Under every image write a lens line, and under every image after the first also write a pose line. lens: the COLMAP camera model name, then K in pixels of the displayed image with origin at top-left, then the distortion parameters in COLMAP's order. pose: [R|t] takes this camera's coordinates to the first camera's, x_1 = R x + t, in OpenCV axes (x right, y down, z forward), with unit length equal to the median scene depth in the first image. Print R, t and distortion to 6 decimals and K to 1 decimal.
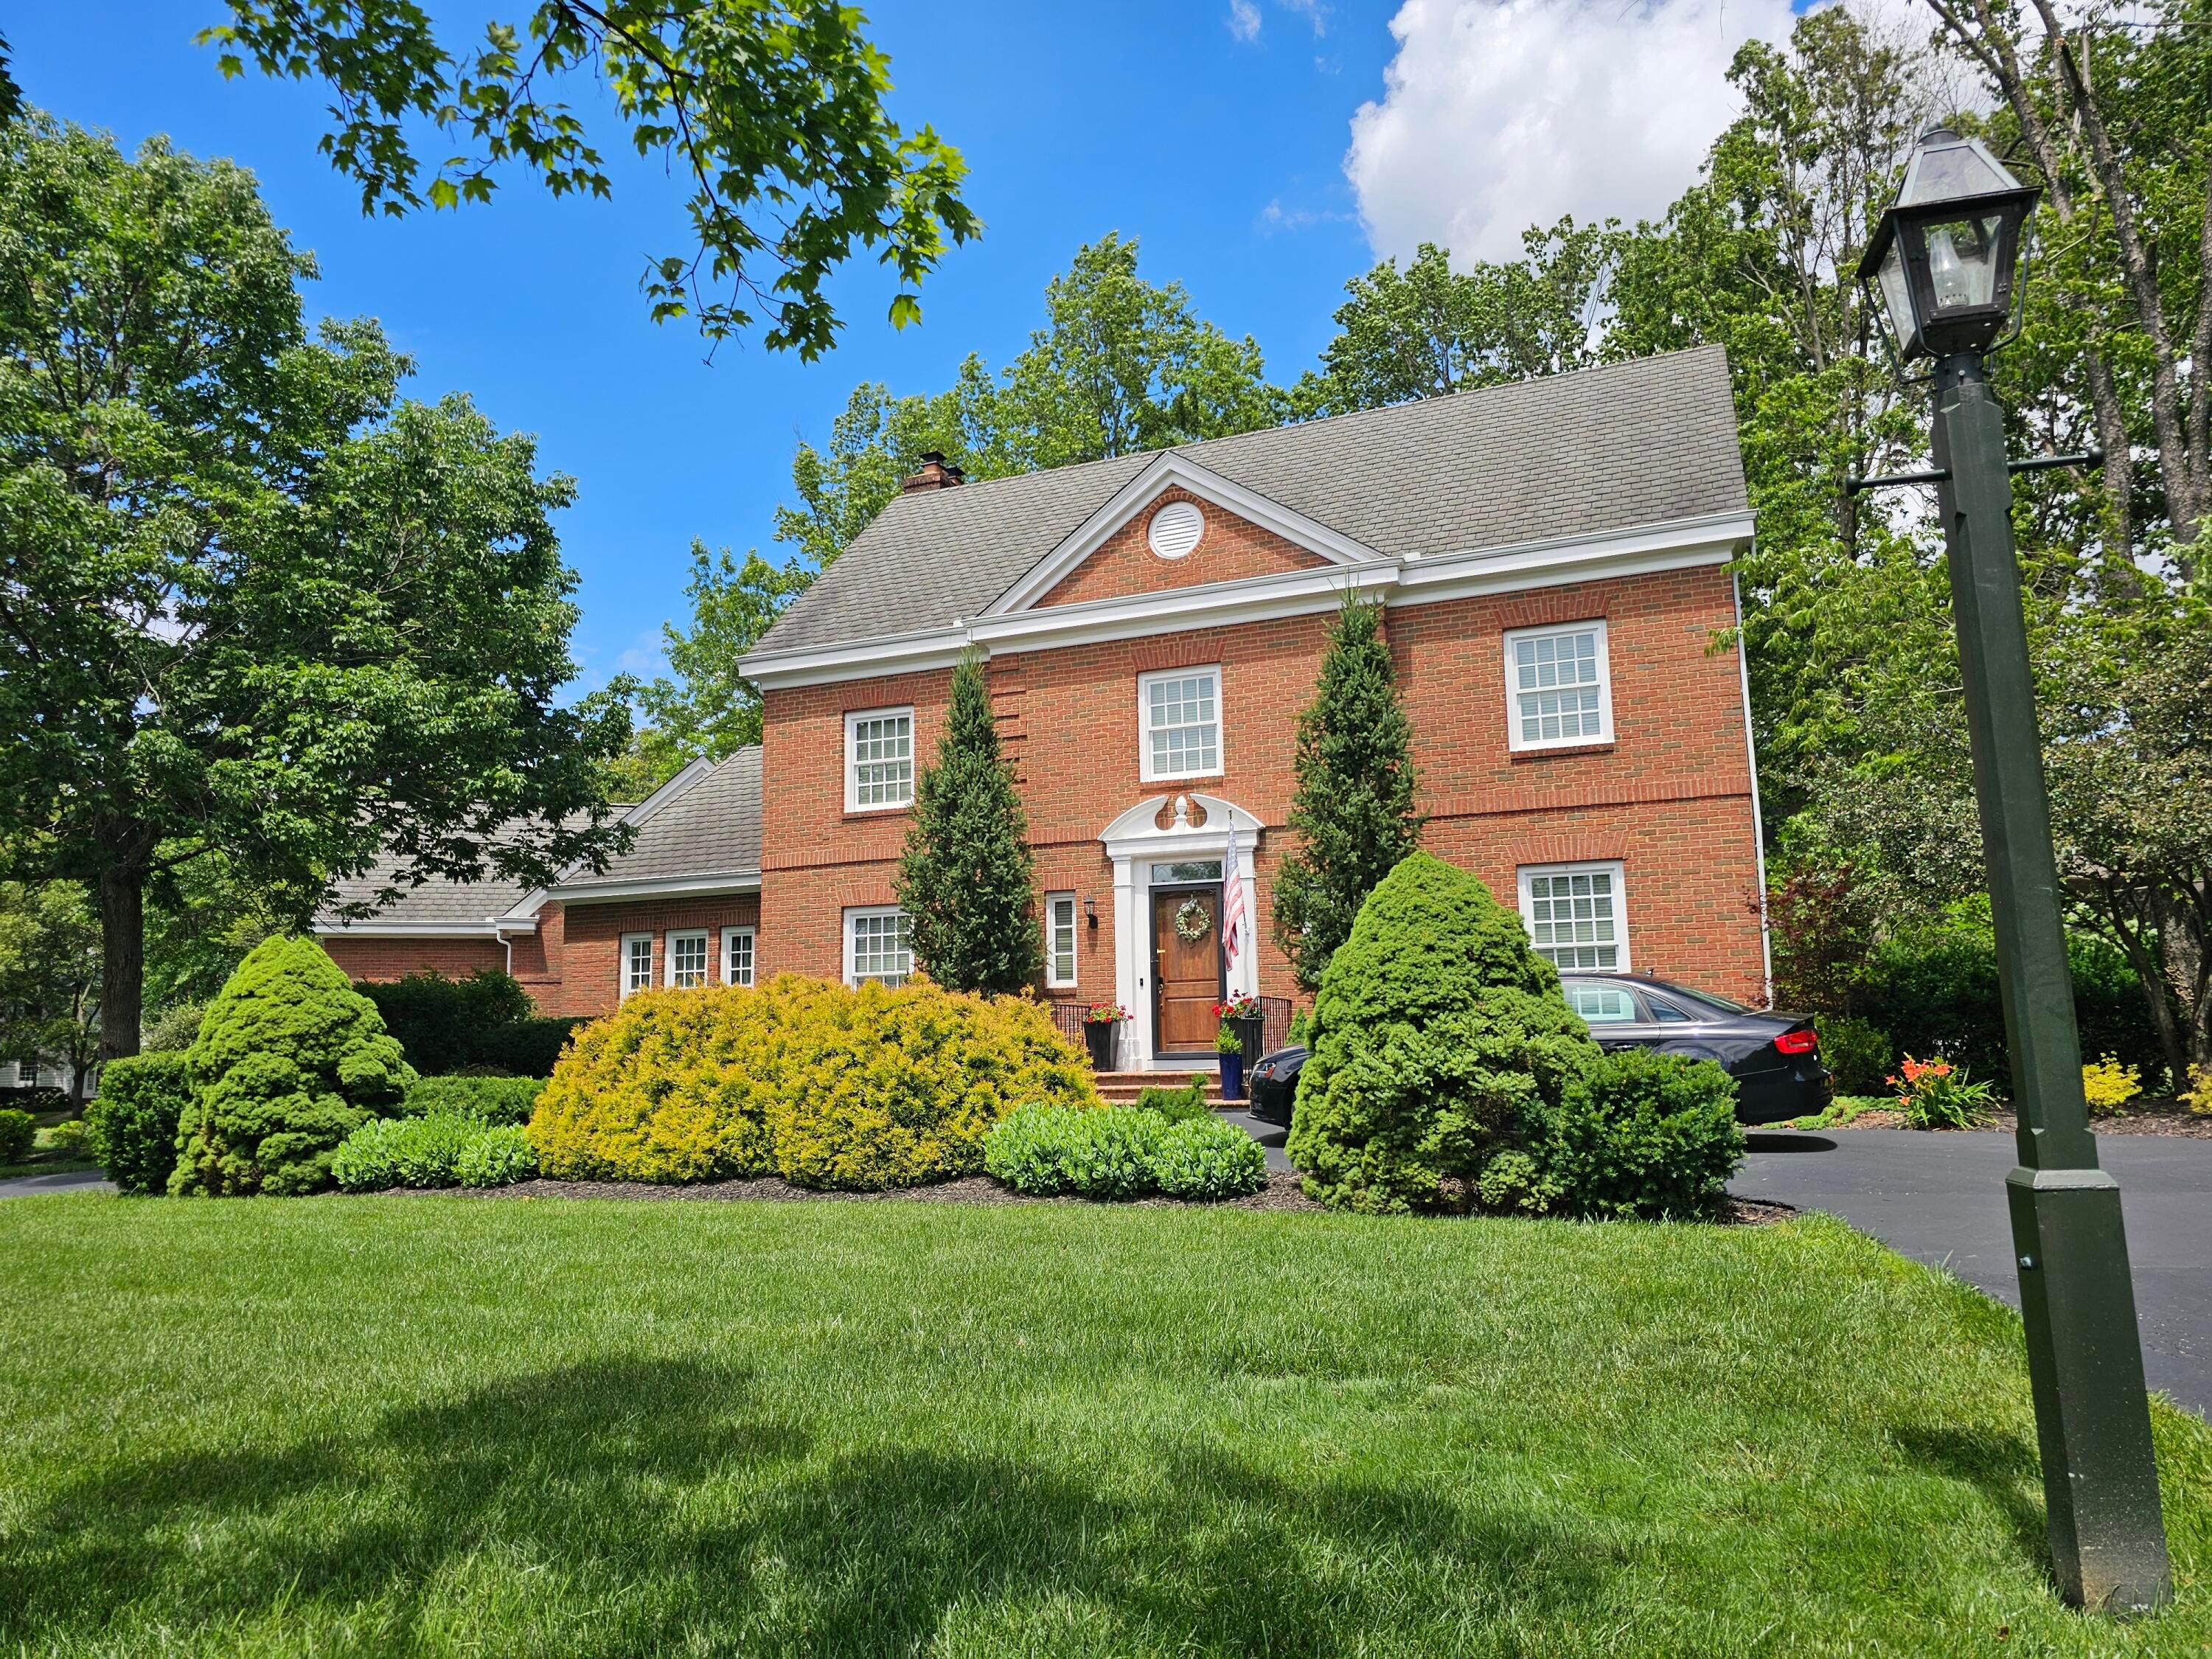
lens RADIAL K [[1461.4, 0, 1118.0], [0, 1461.4, 809.3], [0, 0, 1]] dist [0.041684, -0.006196]
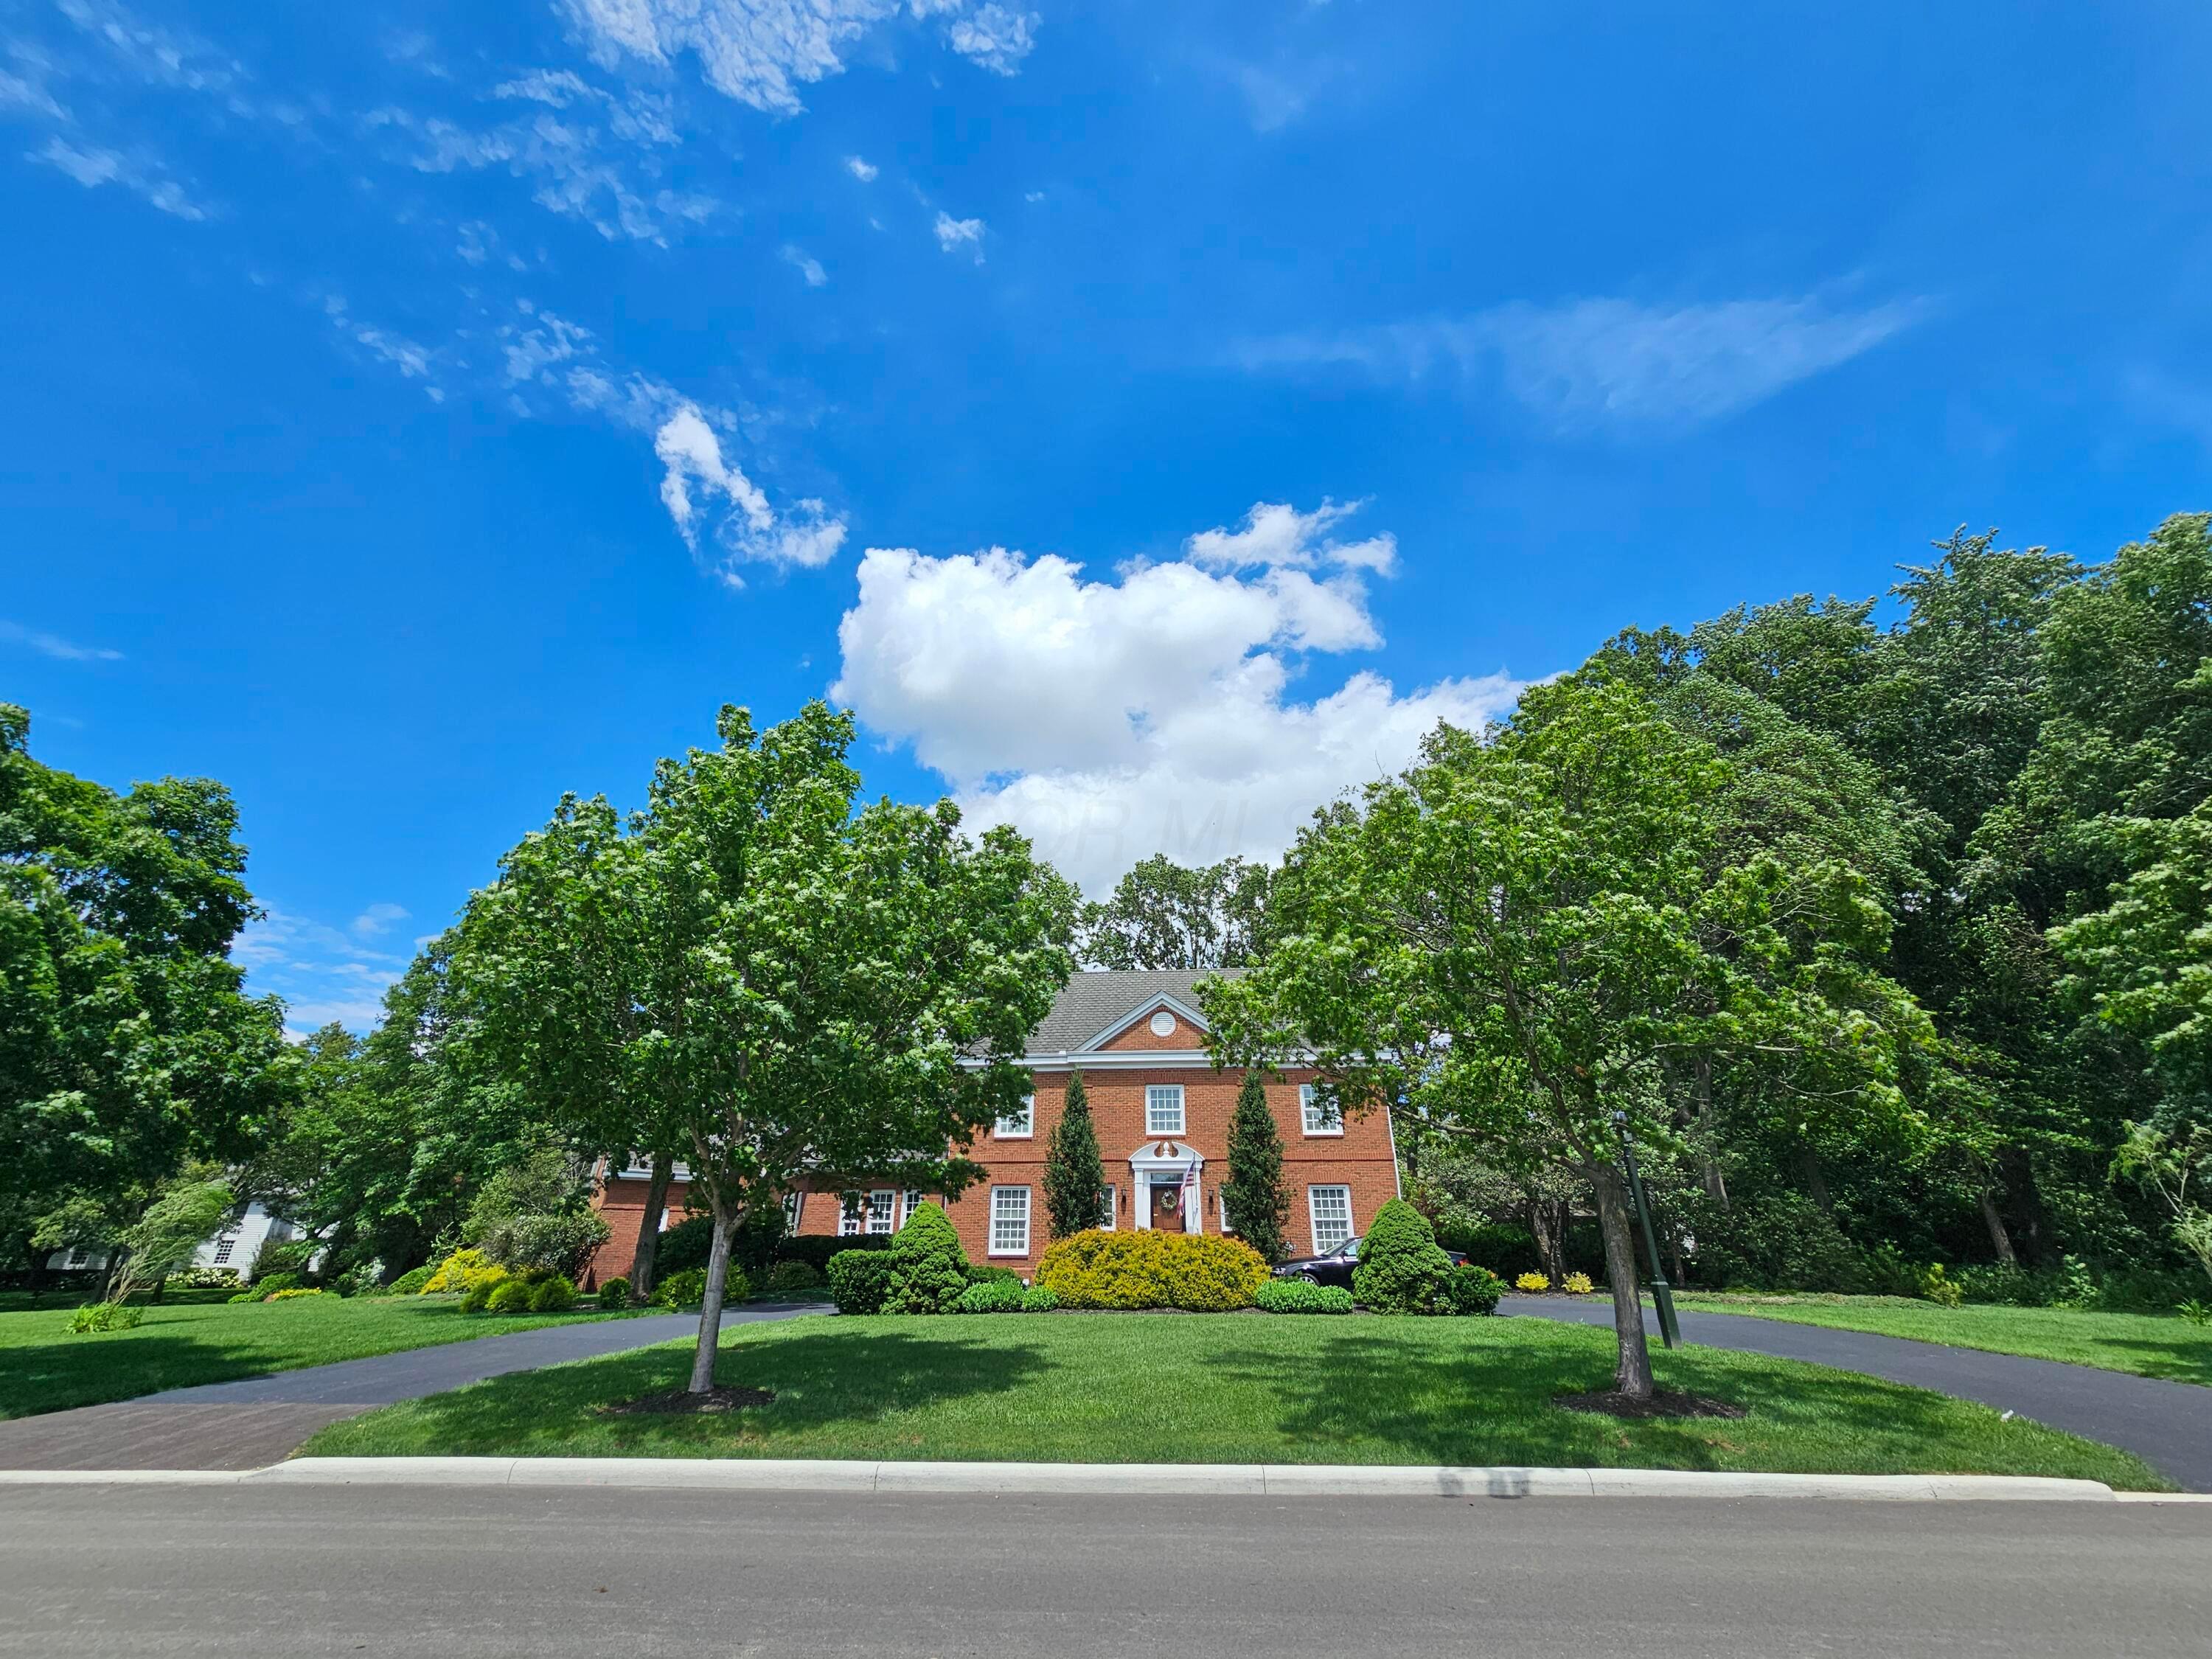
lens RADIAL K [[890.3, 0, 1103.9], [0, 890.3, 841.4], [0, 0, 1]] dist [0.000004, 0.000258]
pose [[0.954658, 0.147800, 0.258423, -0.511841], [-0.069835, 0.955015, -0.288219, -0.054268], [-0.289397, 0.257103, 0.922034, -0.415315]]
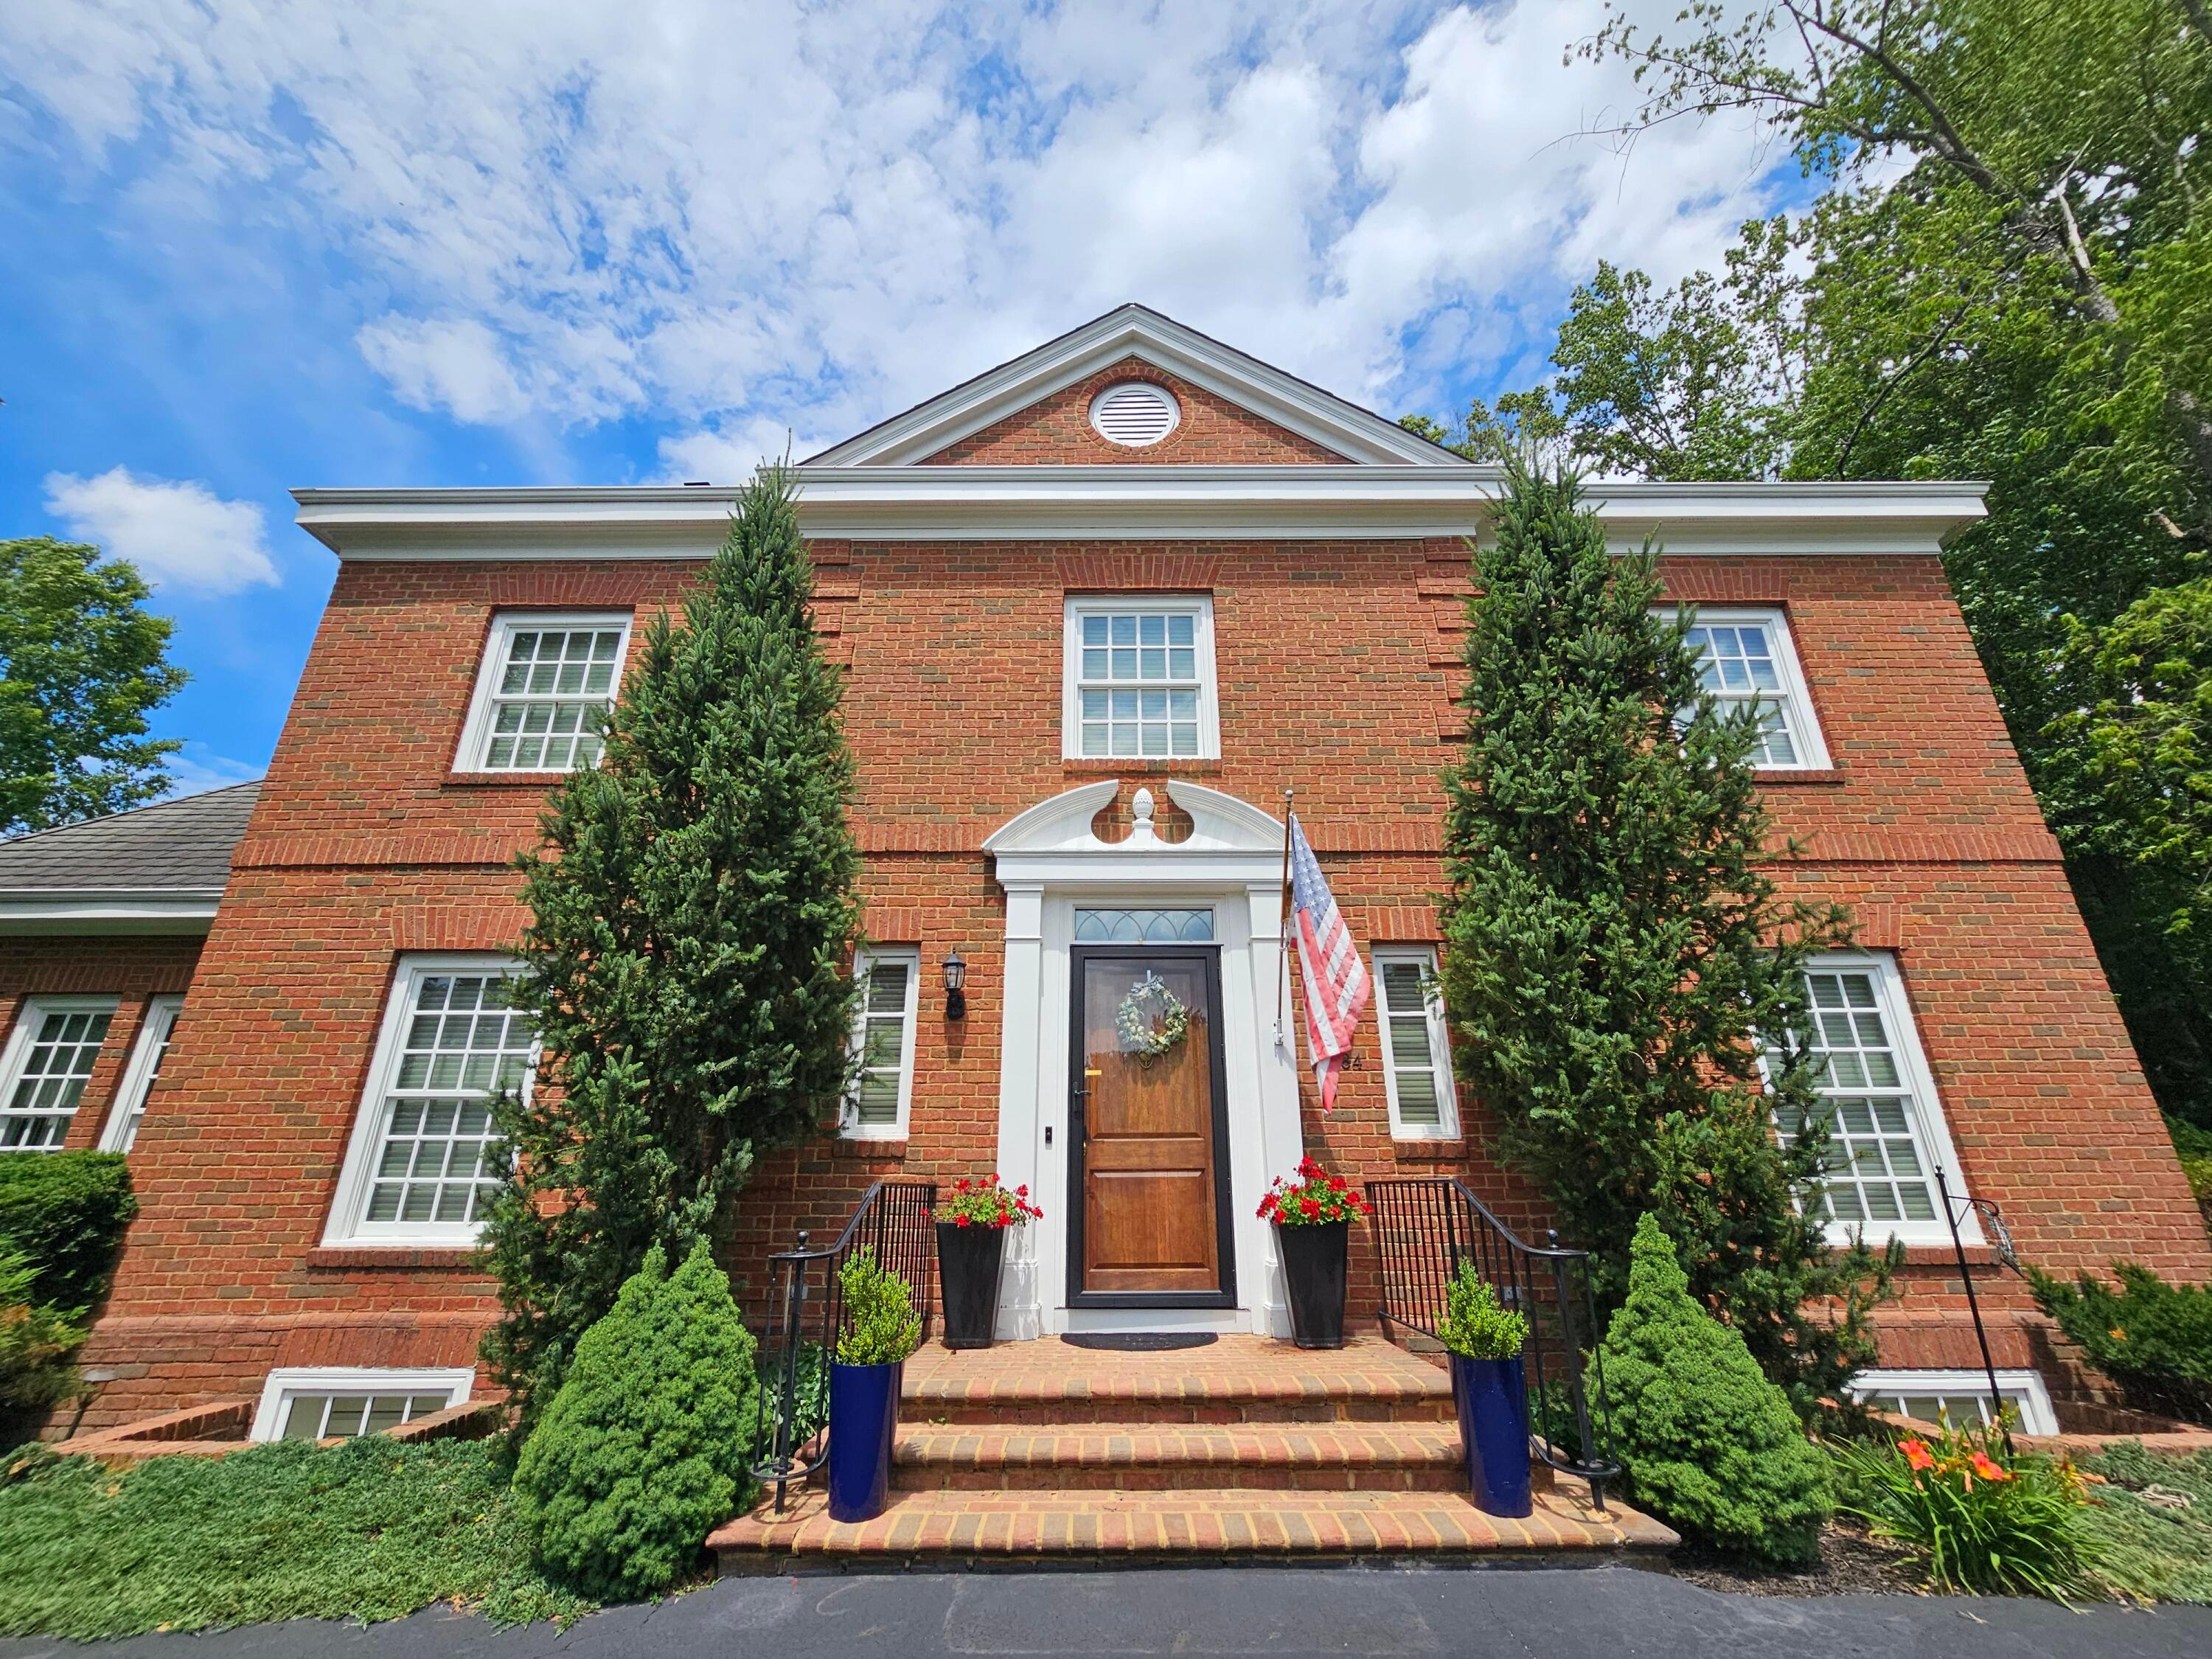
lens RADIAL K [[896.4, 0, 1093.6], [0, 896.4, 829.2], [0, 0, 1]] dist [-0.006182, 0.000850]
pose [[0.924967, 0.156516, 0.346321, -0.095245], [-0.078225, 0.970154, -0.229525, 0.091171], [-0.371909, 0.185212, 0.909604, 0.735599]]
